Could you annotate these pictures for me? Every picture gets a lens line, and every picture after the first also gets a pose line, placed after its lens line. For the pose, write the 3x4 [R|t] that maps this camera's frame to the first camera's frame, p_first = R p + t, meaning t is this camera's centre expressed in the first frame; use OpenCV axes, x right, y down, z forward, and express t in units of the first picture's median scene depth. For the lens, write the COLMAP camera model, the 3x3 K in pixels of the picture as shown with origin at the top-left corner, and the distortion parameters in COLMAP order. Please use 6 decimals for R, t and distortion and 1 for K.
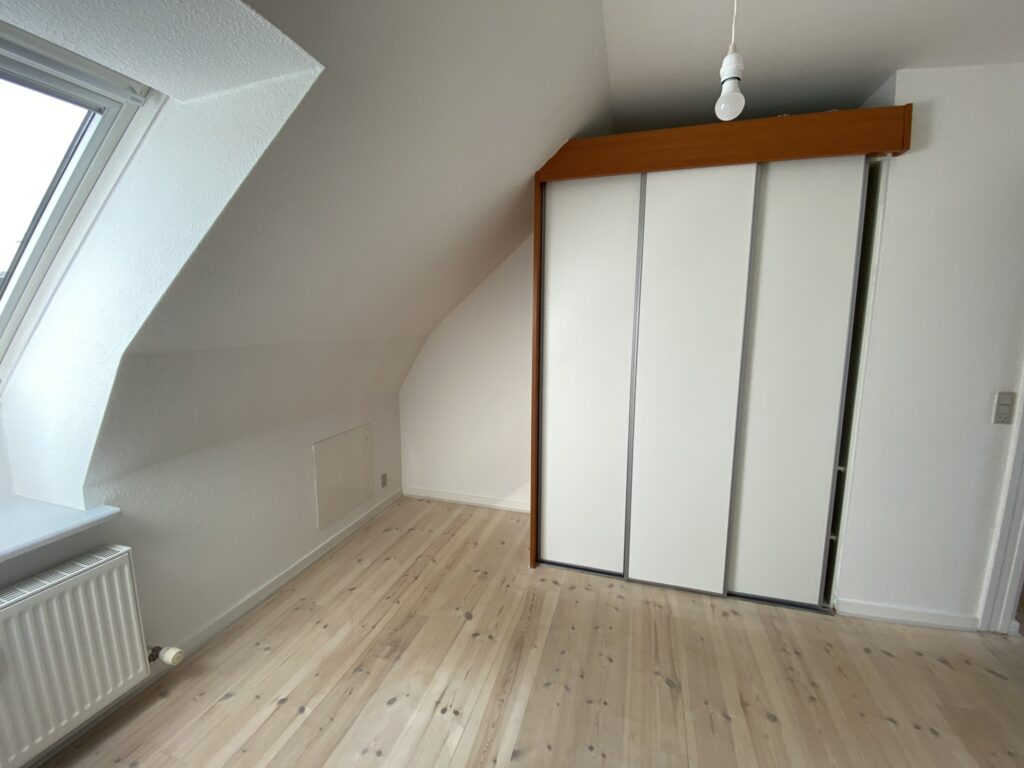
lens RADIAL K [[415.7, 0, 512.0], [0, 415.7, 384.0], [0, 0, 1]] dist [0.020781, -0.020558]
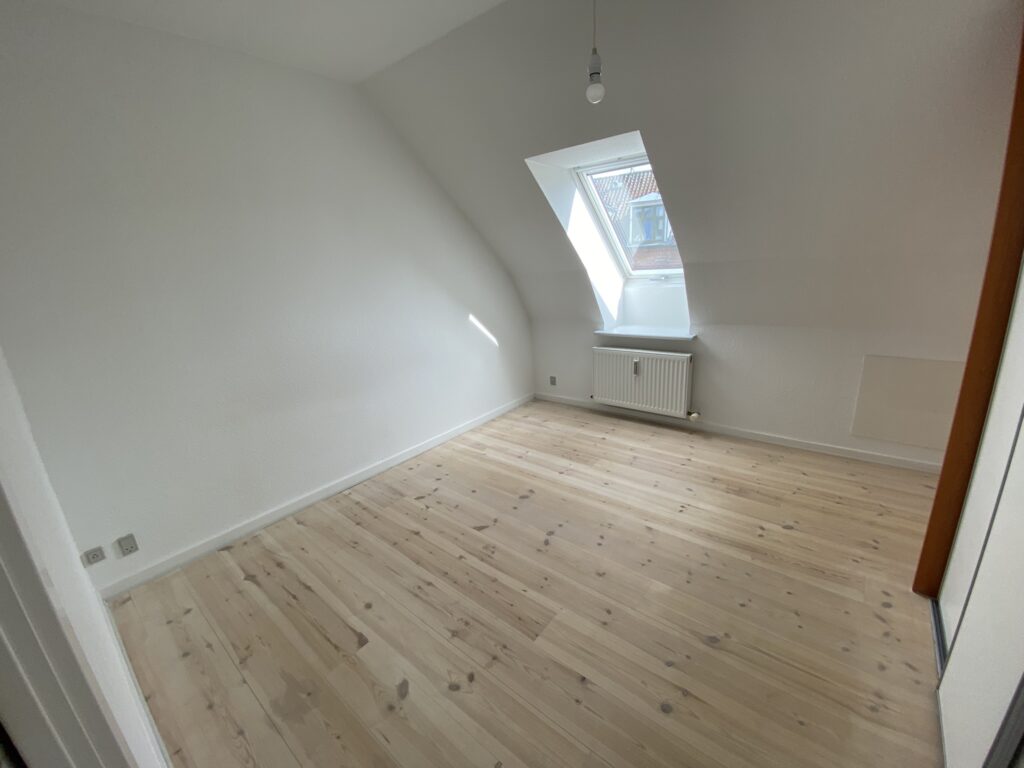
lens RADIAL K [[415.7, 0, 512.0], [0, 415.7, 384.0], [0, 0, 1]] dist [0.020781, -0.020558]
pose [[-0.377246, 0.275793, -0.884095, 1.121014], [-0.083993, 0.940506, 0.329231, -0.083014], [0.922296, 0.198459, -0.331638, 0.719565]]
